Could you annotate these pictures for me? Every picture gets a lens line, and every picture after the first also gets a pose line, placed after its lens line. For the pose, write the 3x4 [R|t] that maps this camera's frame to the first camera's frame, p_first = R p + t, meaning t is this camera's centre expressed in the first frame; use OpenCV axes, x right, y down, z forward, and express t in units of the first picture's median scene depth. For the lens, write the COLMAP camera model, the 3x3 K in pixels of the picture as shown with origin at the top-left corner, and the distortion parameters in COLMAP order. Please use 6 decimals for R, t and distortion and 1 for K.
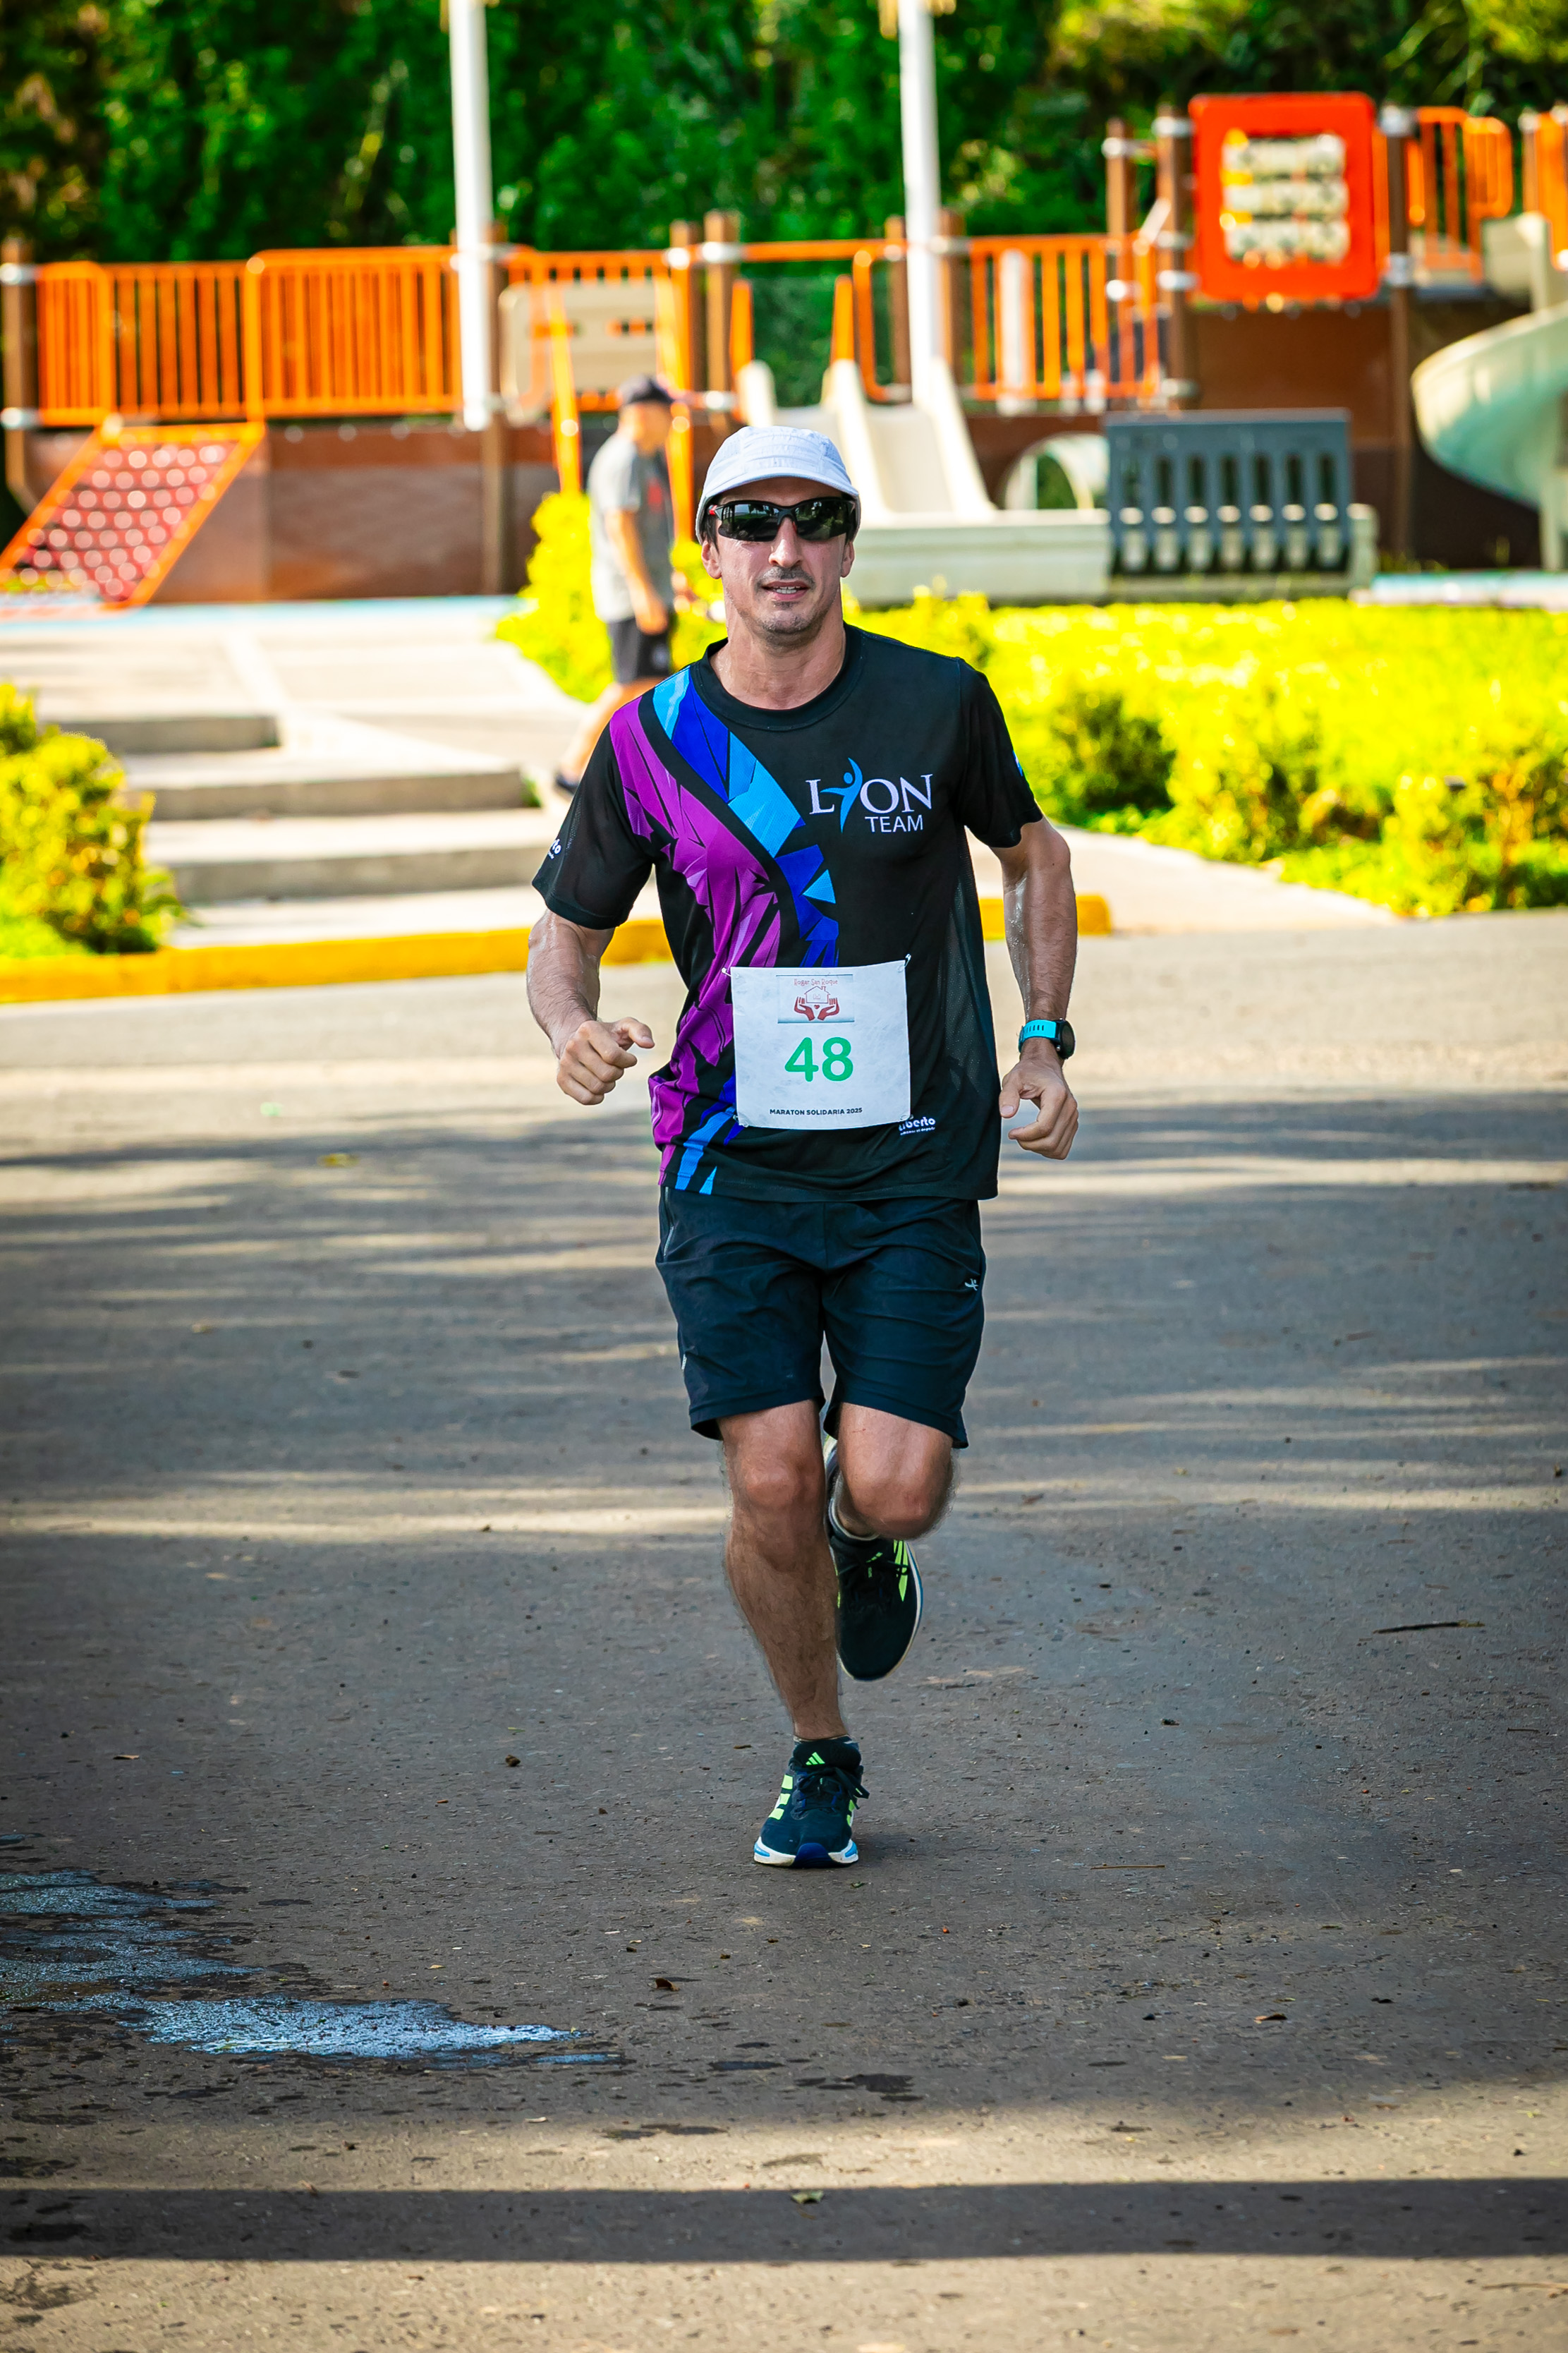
lens RADIAL K [[10243.3, 0, 840.5], [0, 10243.3, 1176.5], [0, 0, 1]] dist [-0.529842, -14.290263]
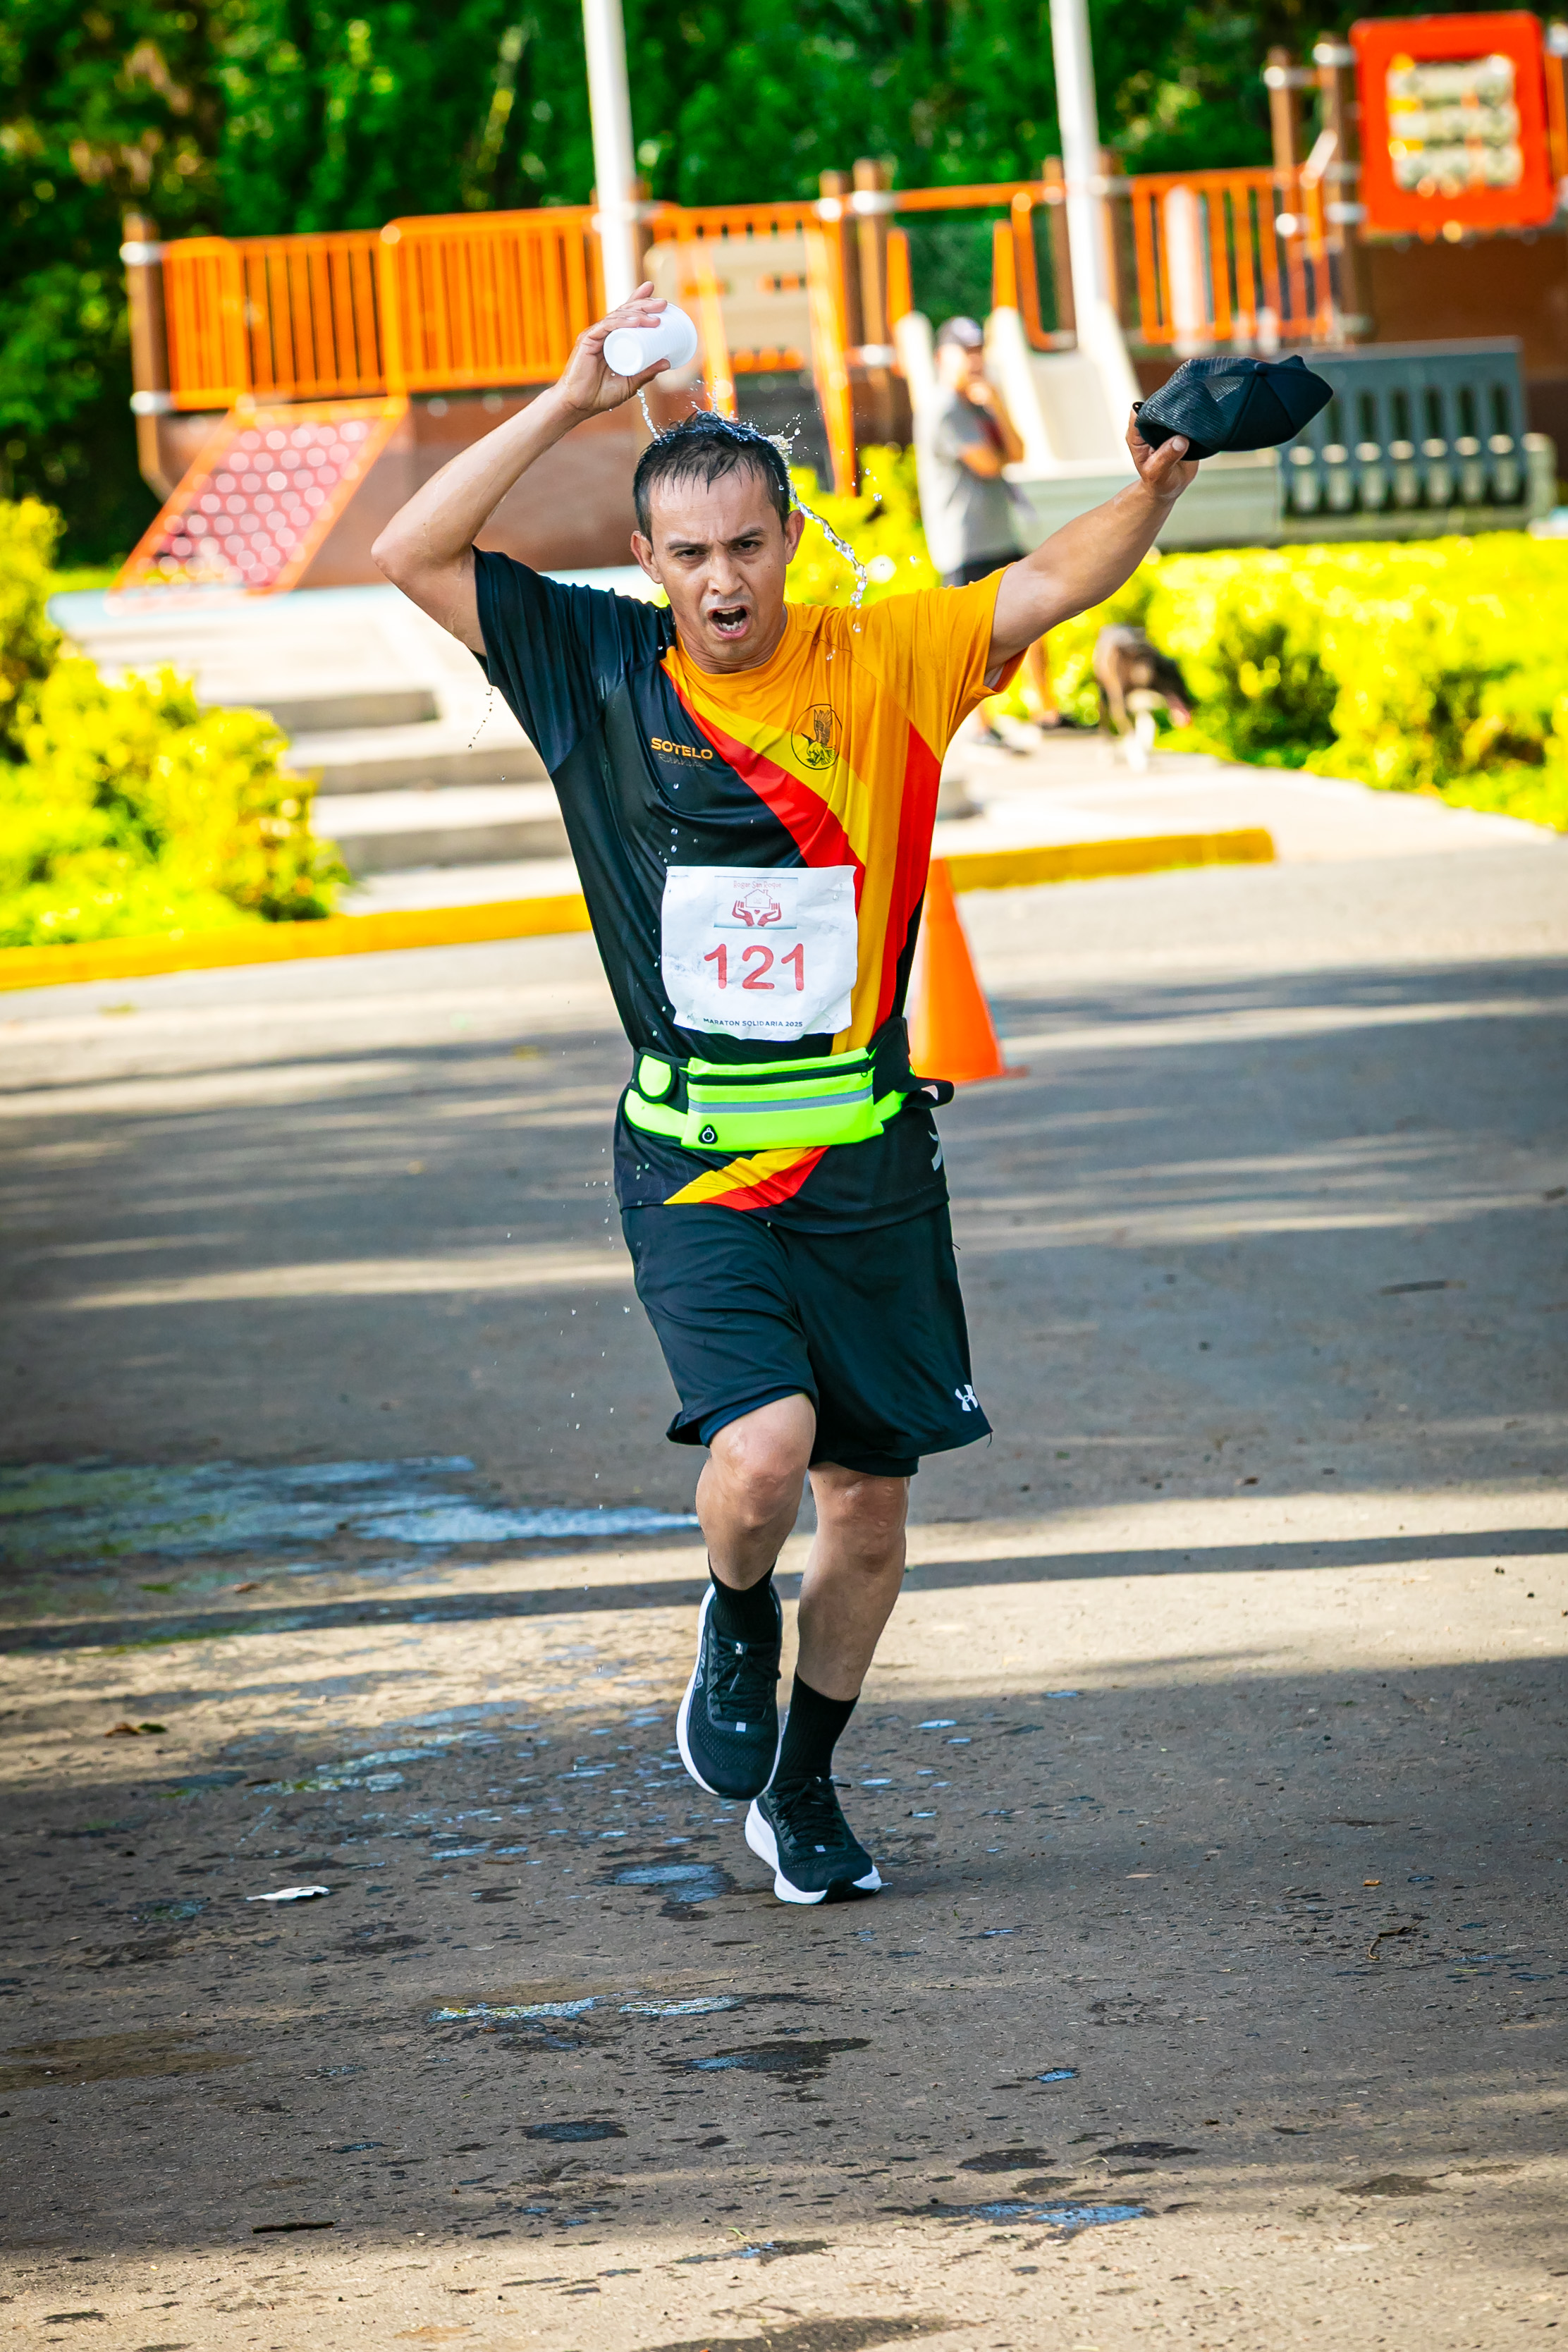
lens RADIAL K [[13471.5, 0, 838.1], [0, 13471.5, 1177.9], [0, 0, 1]] dist [-1.340140, -11.751248]
pose [[0.998940, -0.040298, -0.022229, 0.009377], [0.039939, 0.999068, -0.016363, 0.022094], [0.022867, 0.015457, 0.999619, -0.262905]]
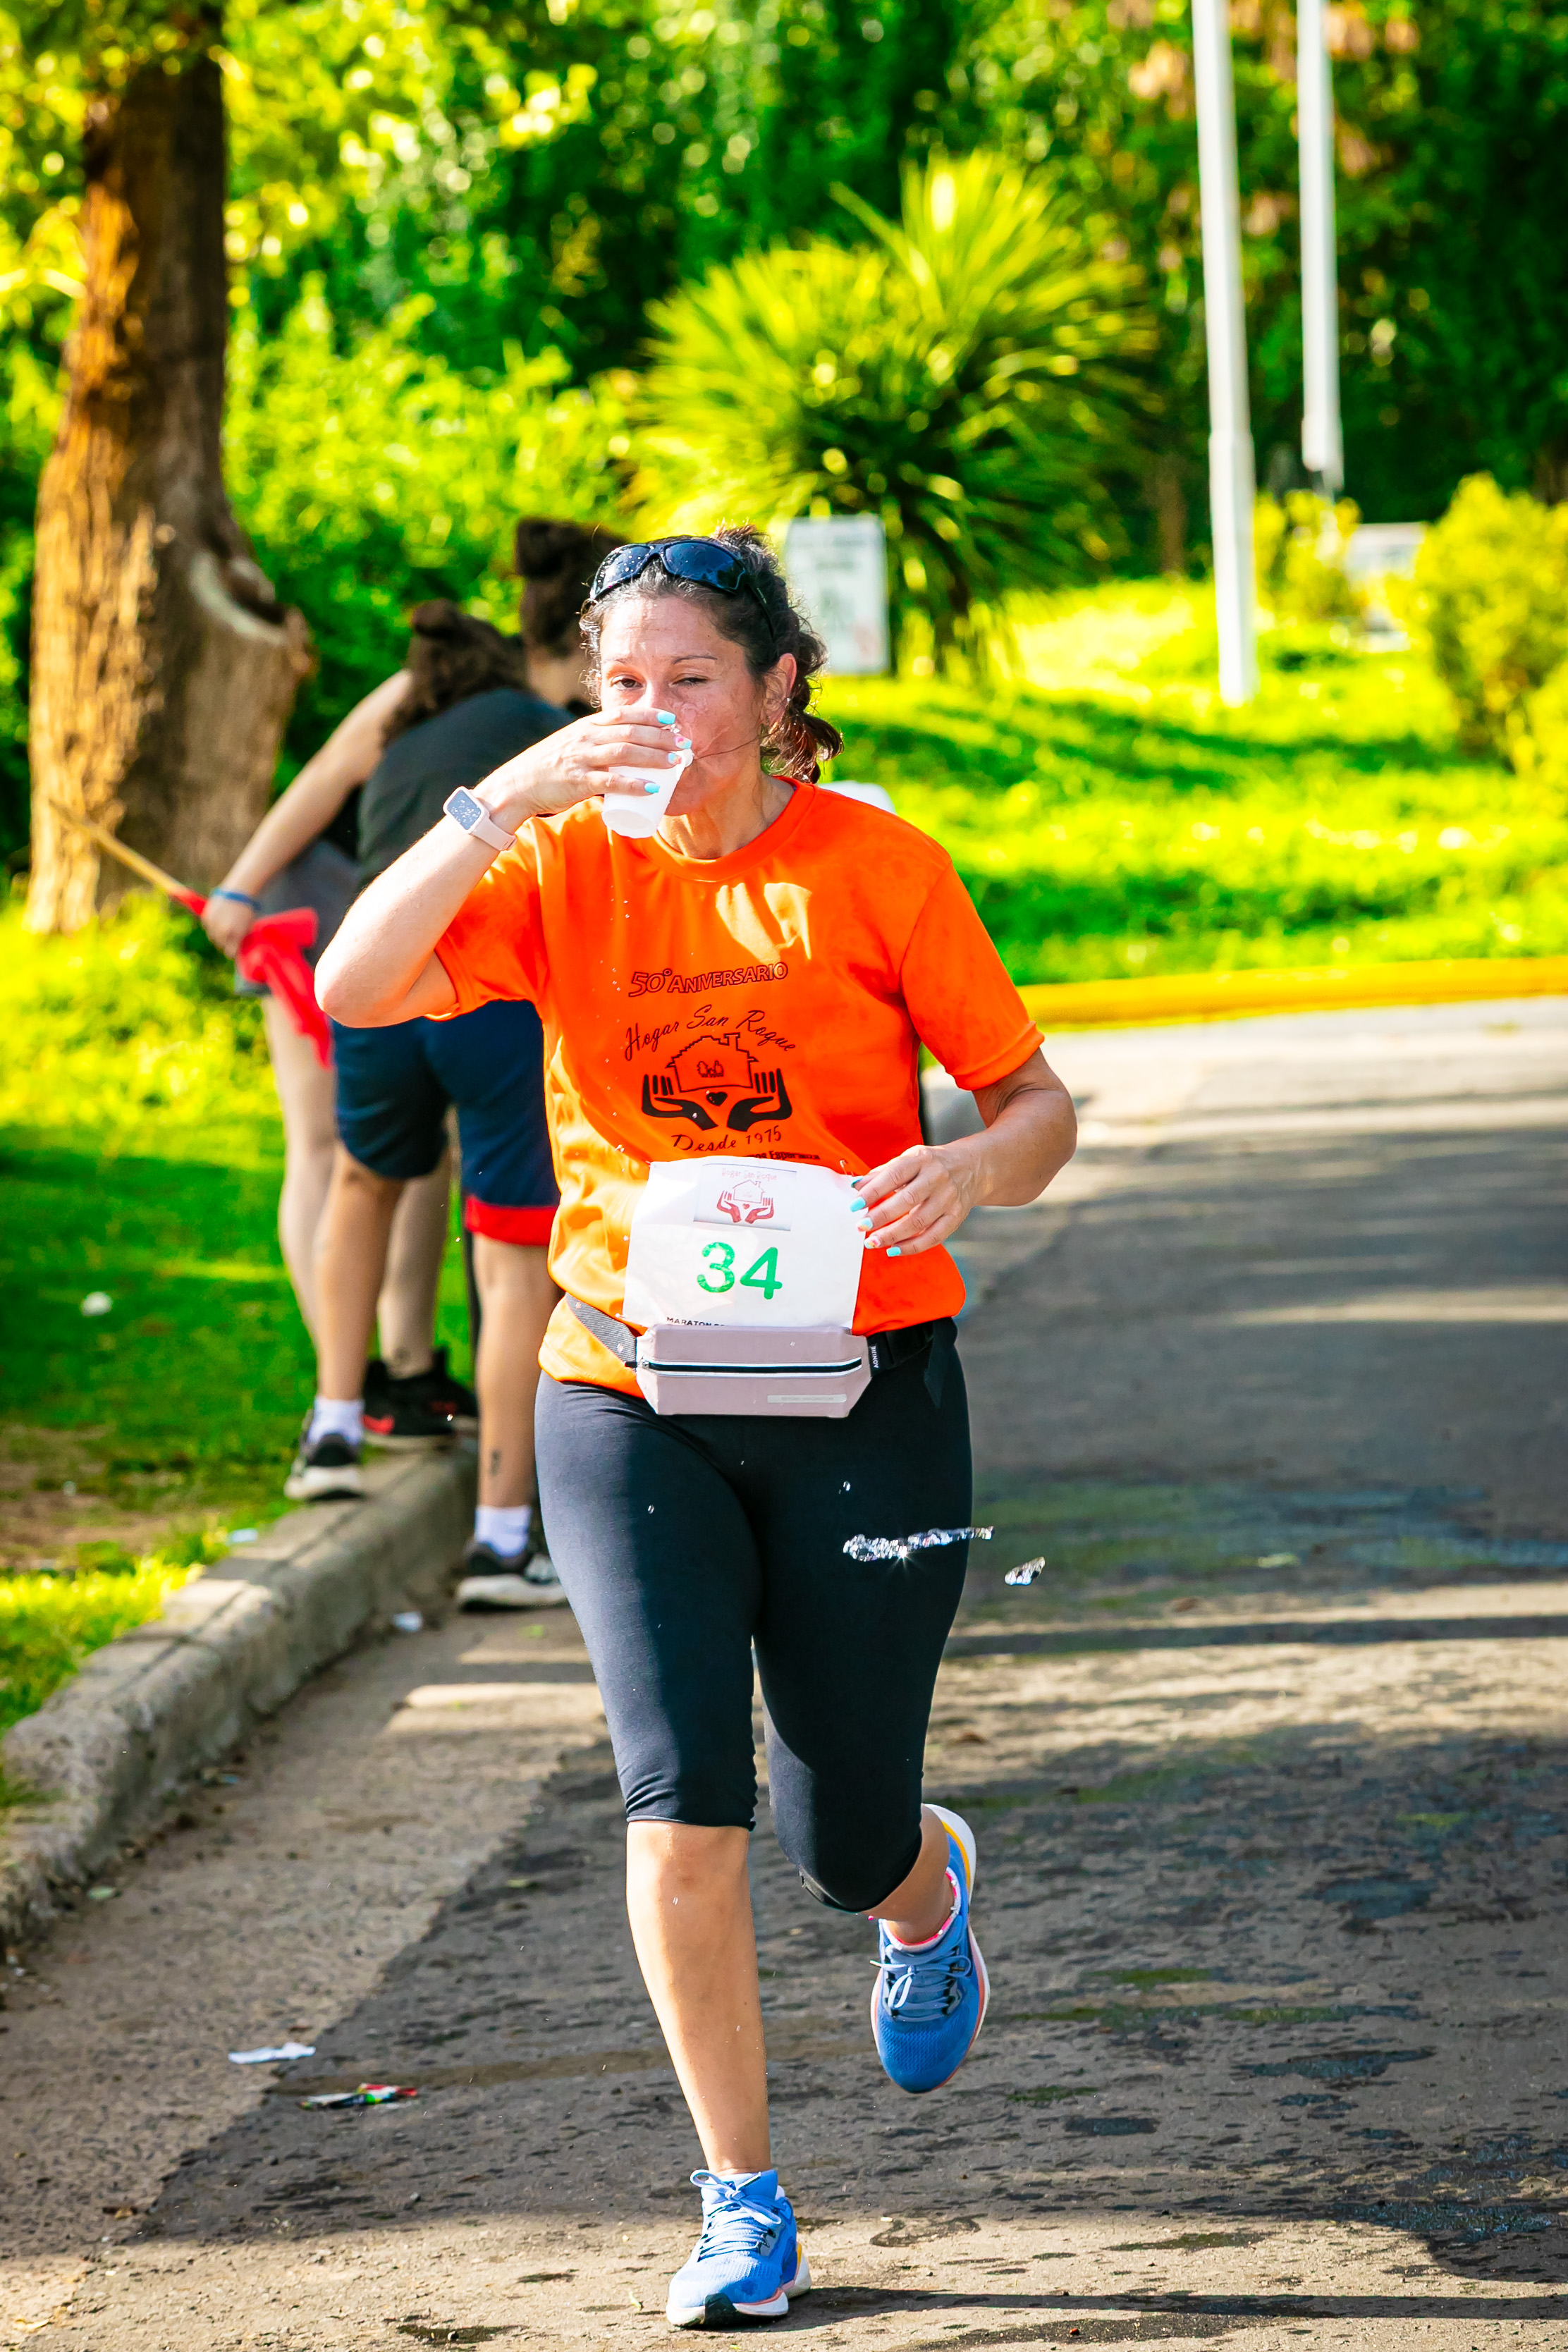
lens RADIAL K [[14121.7, 0, 784.0], [0, 14121.7, 1176.0], [0, 0, 1]] dist [-1.558799, -4.774136]
pose [[0.984674, 0.000216, -0.174404, 0.061536], [-0.003595, 0.999812, -0.019059, 0.022232], [0.174367, 0.019394, 0.984490, -0.302757]]
